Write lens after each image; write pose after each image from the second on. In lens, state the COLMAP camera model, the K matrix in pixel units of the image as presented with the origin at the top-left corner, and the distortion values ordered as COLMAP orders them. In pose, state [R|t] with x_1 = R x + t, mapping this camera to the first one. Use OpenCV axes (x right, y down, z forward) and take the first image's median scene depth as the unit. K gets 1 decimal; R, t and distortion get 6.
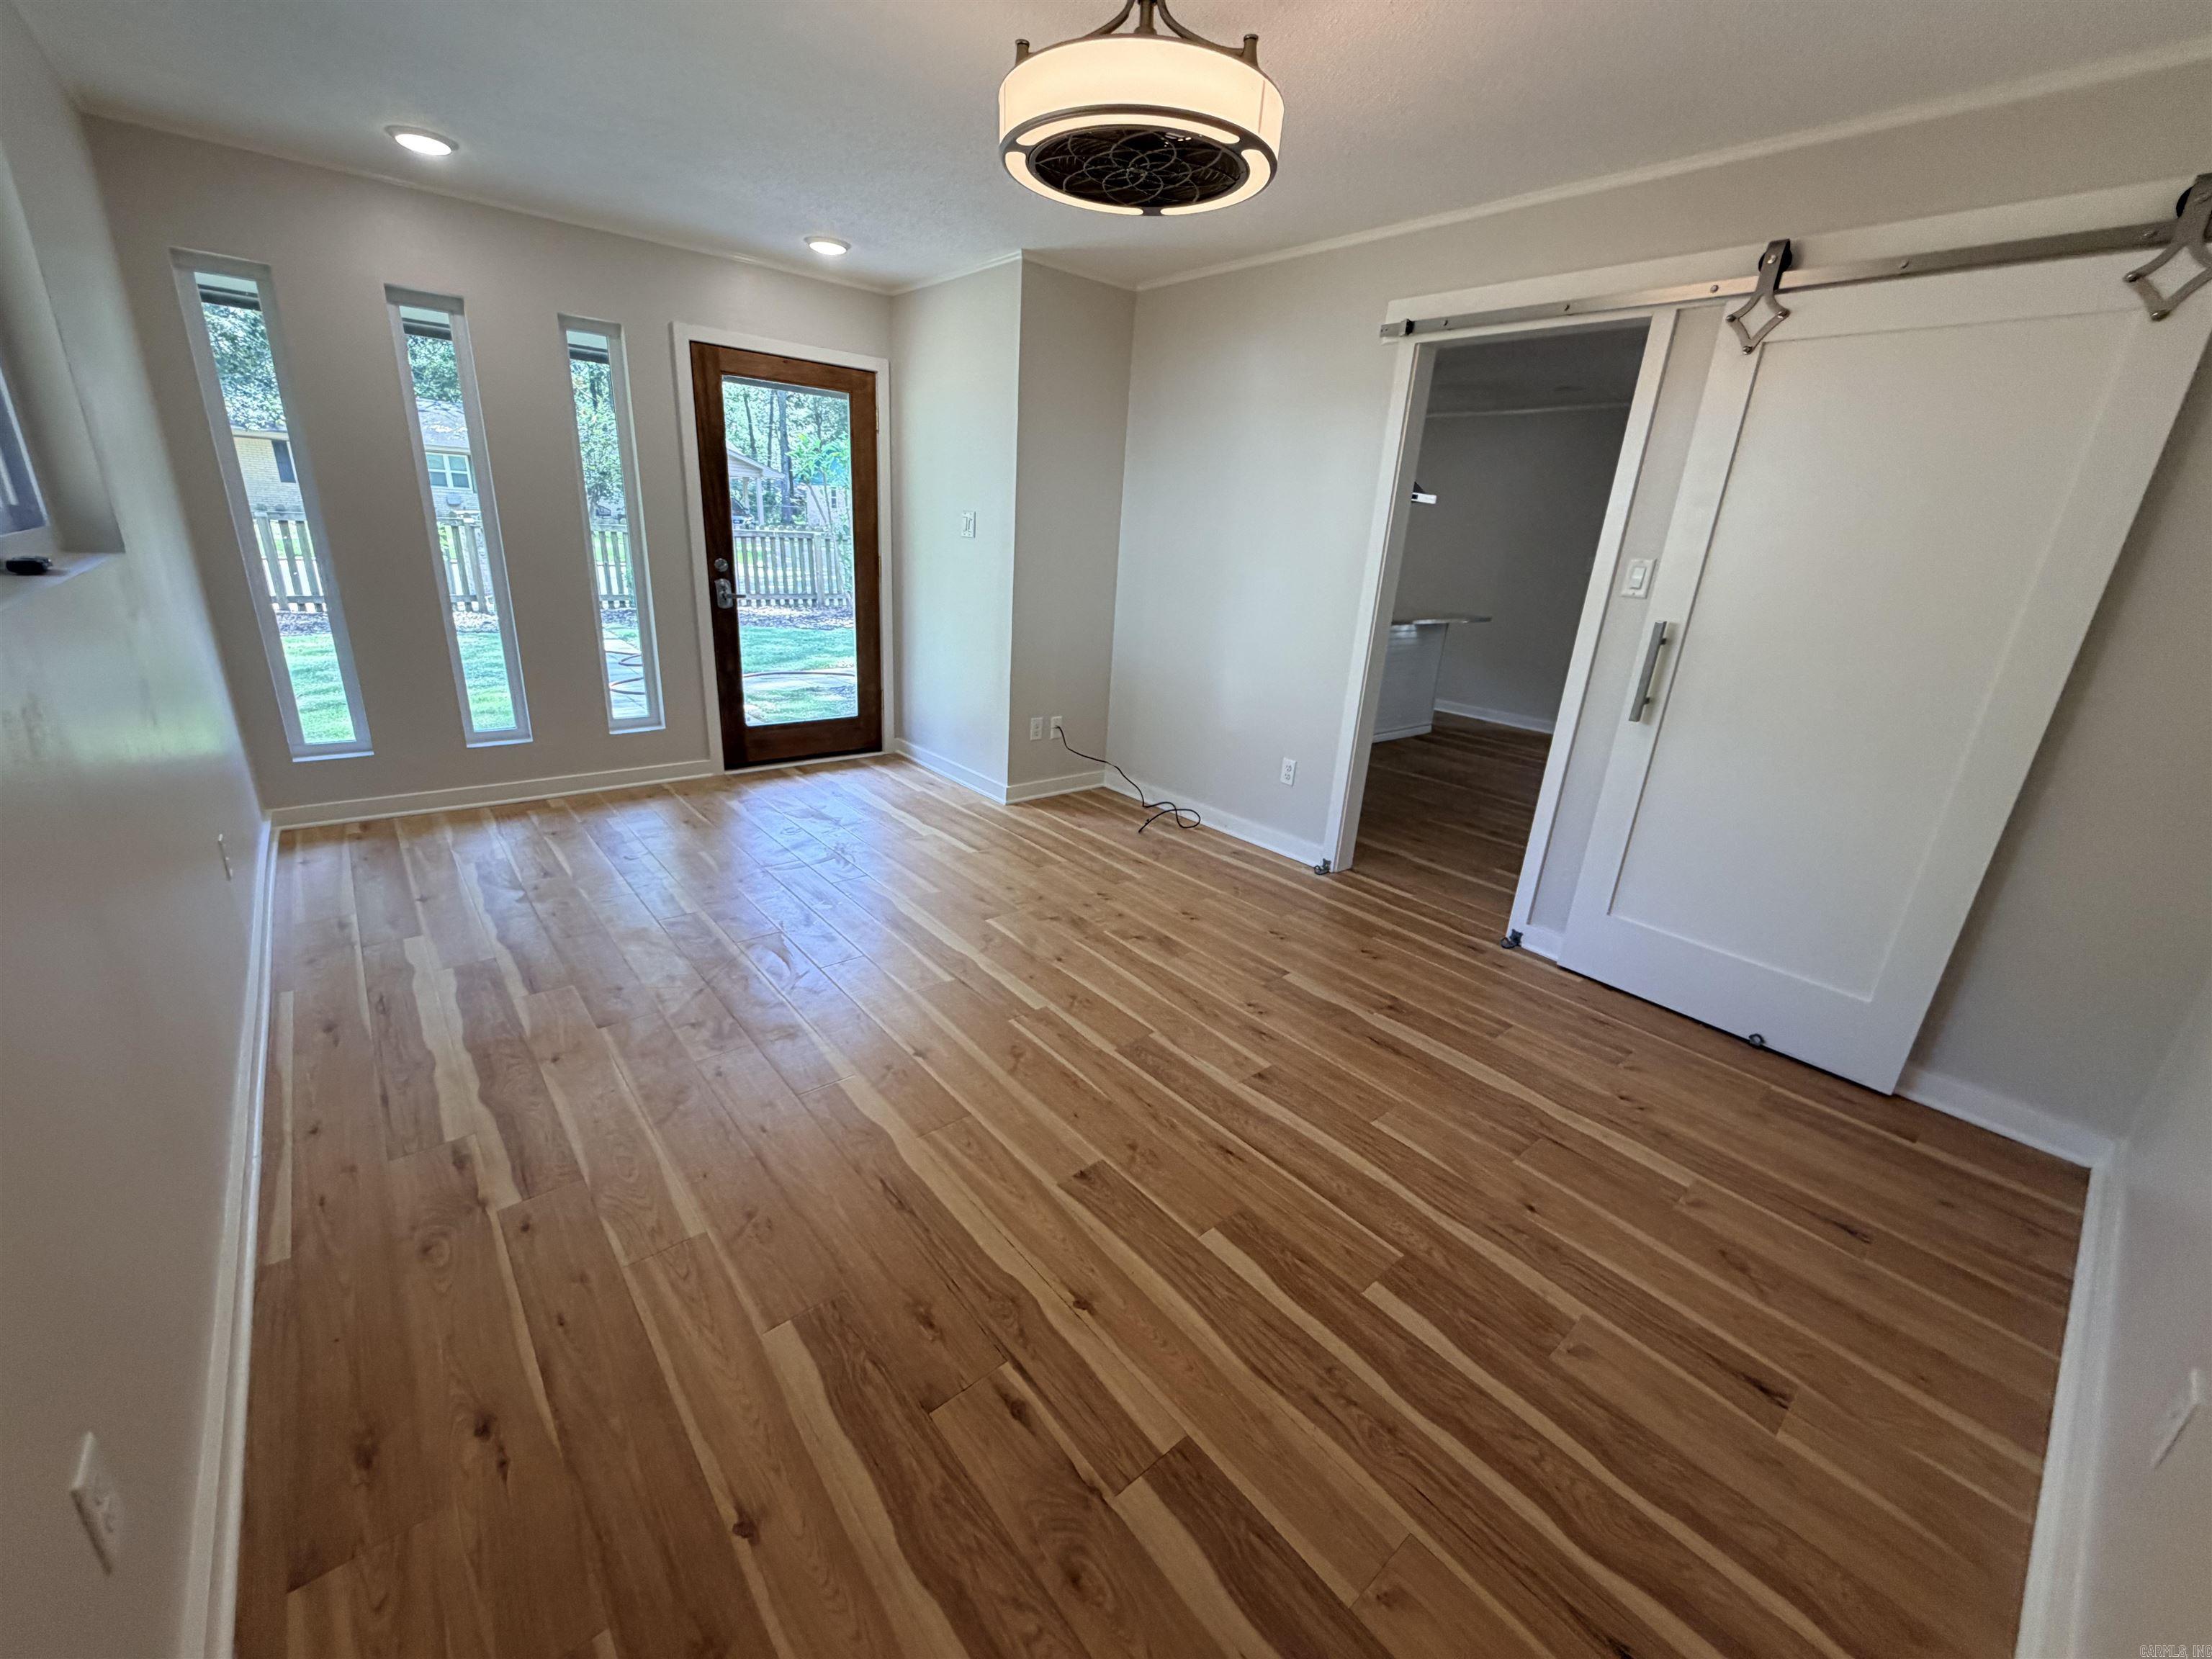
lens RADIAL K [[885.1, 0, 1107.2], [0, 885.1, 826.0], [0, 0, 1]] dist [-0.000007, -0.000910]
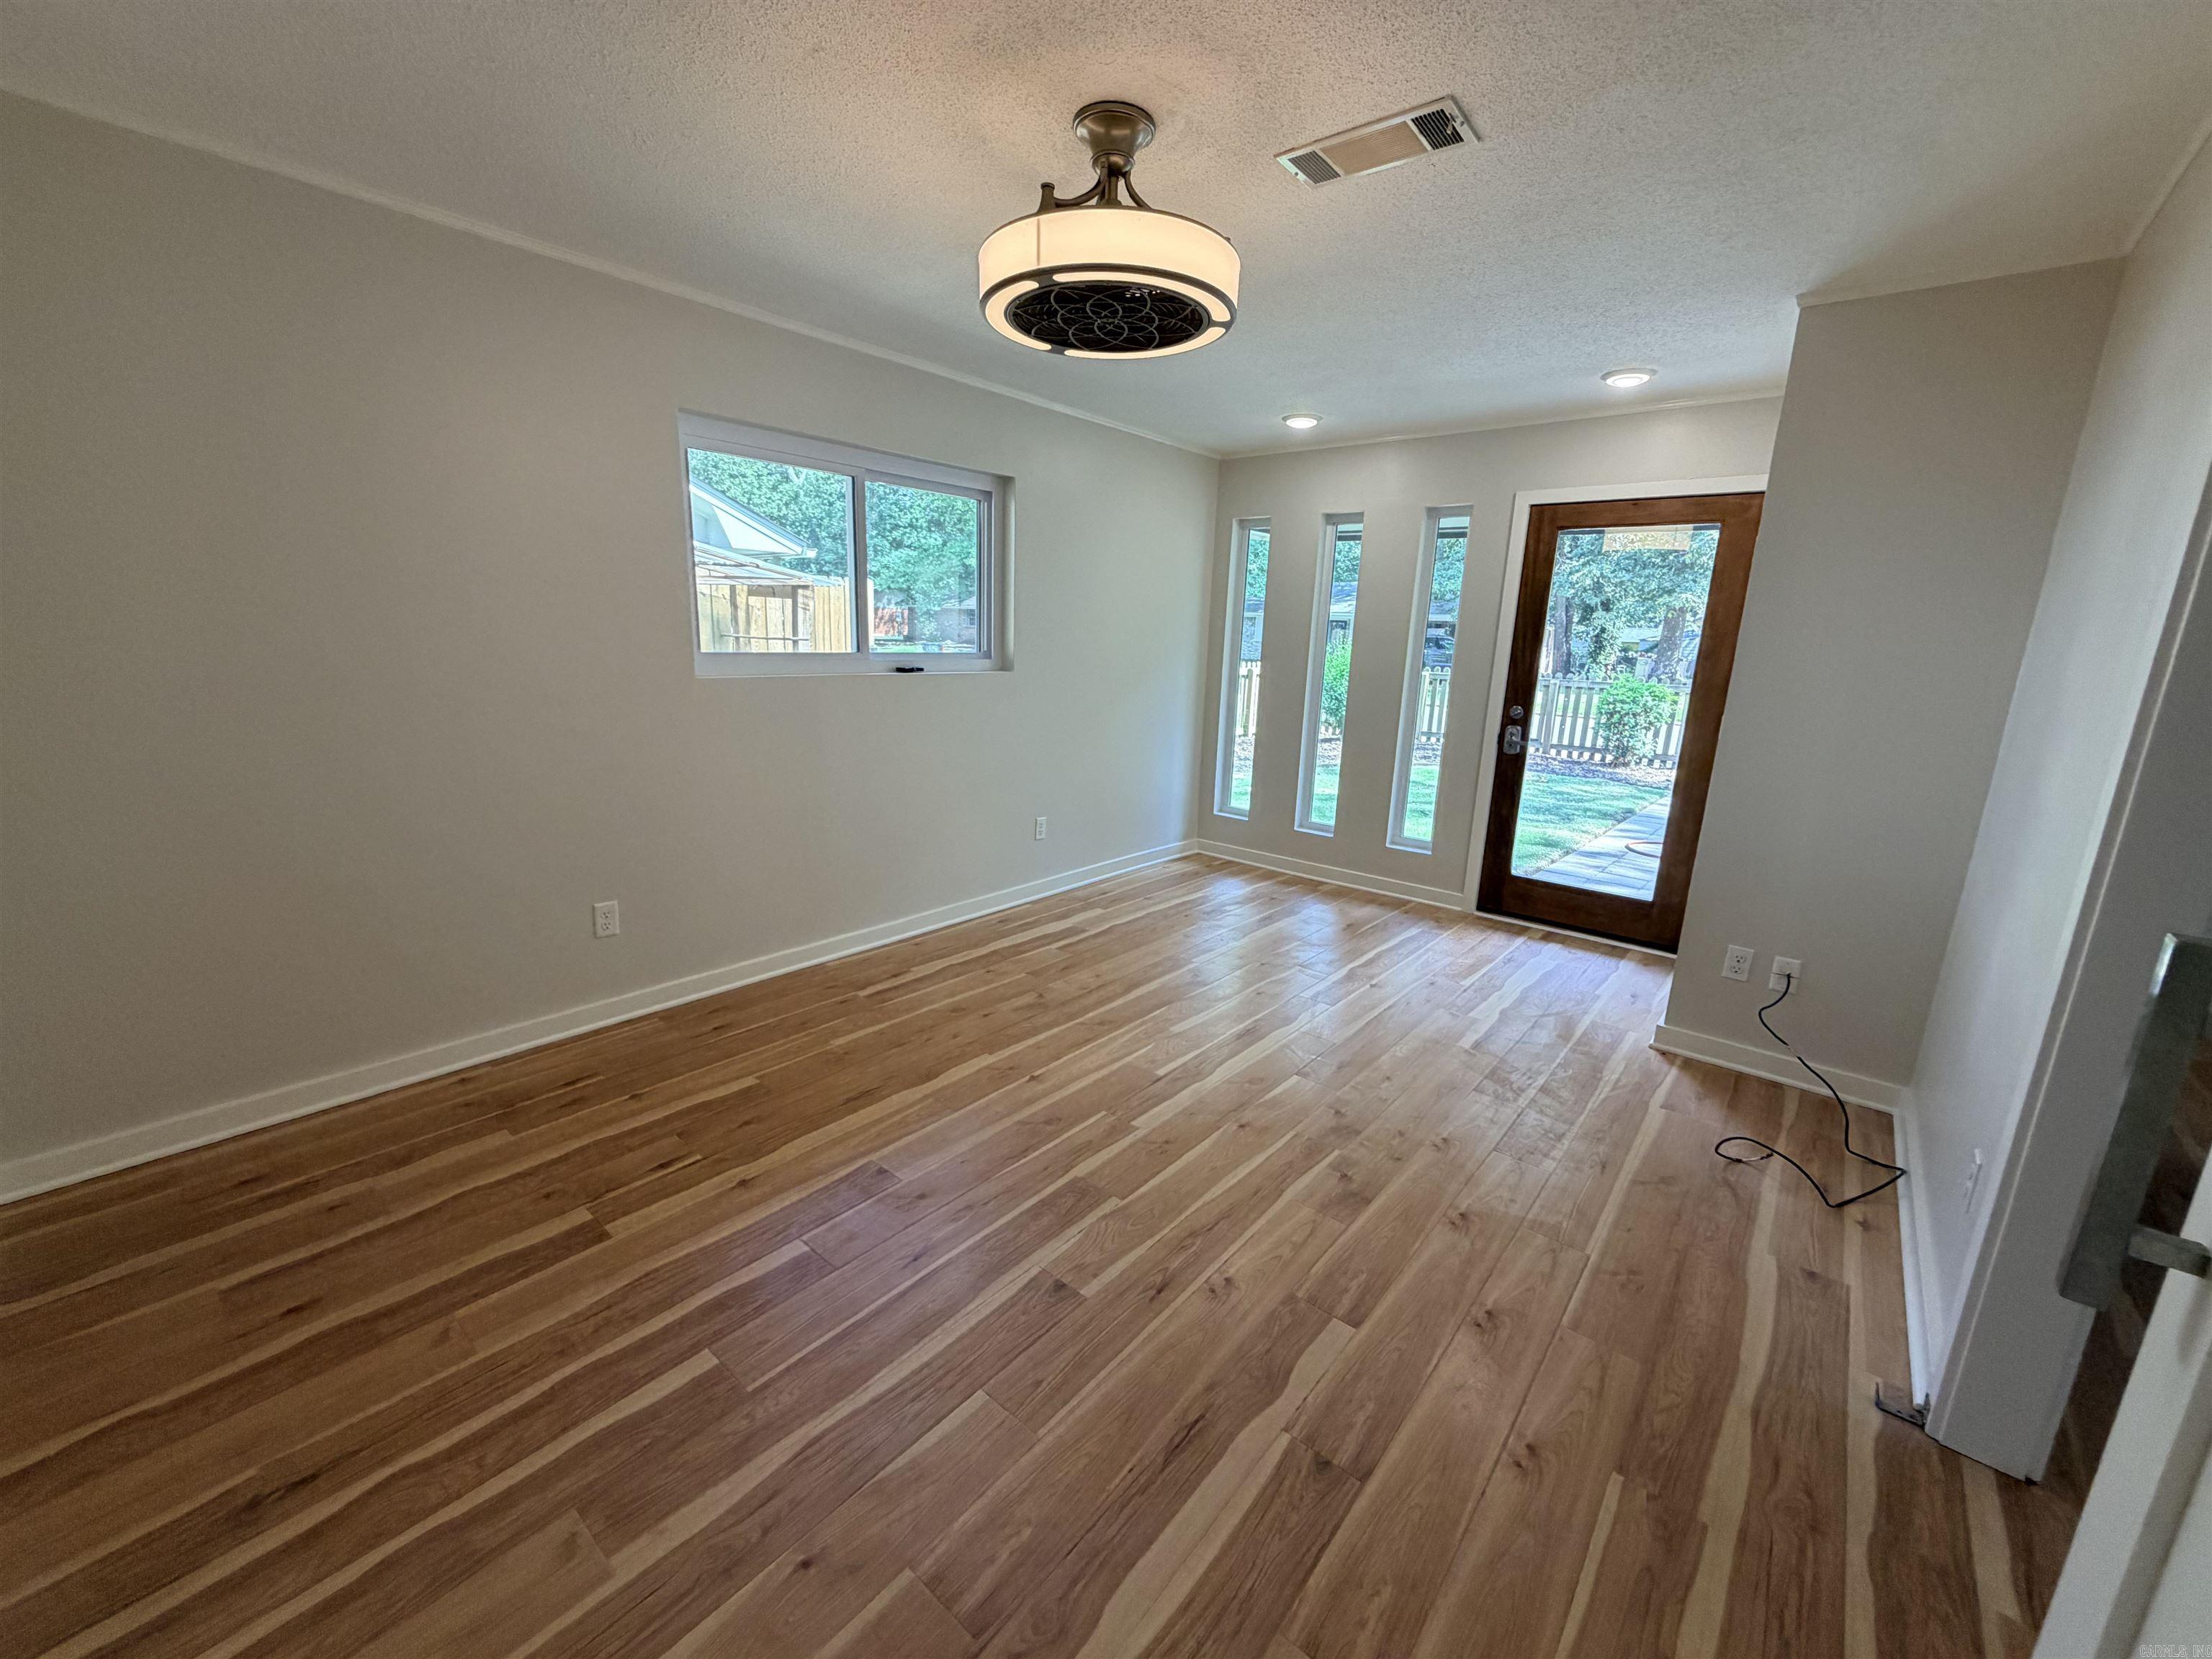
lens RADIAL K [[885.1, 0, 1101.8], [0, 885.1, 828.1], [0, 0, 1]] dist [-0.000007, -0.000910]
pose [[0.163195, 0.161843, -0.973229, 0.618528], [-0.342796, 0.934296, 0.097887, -0.138423], [0.925126, 0.317644, 0.207951, 0.504402]]
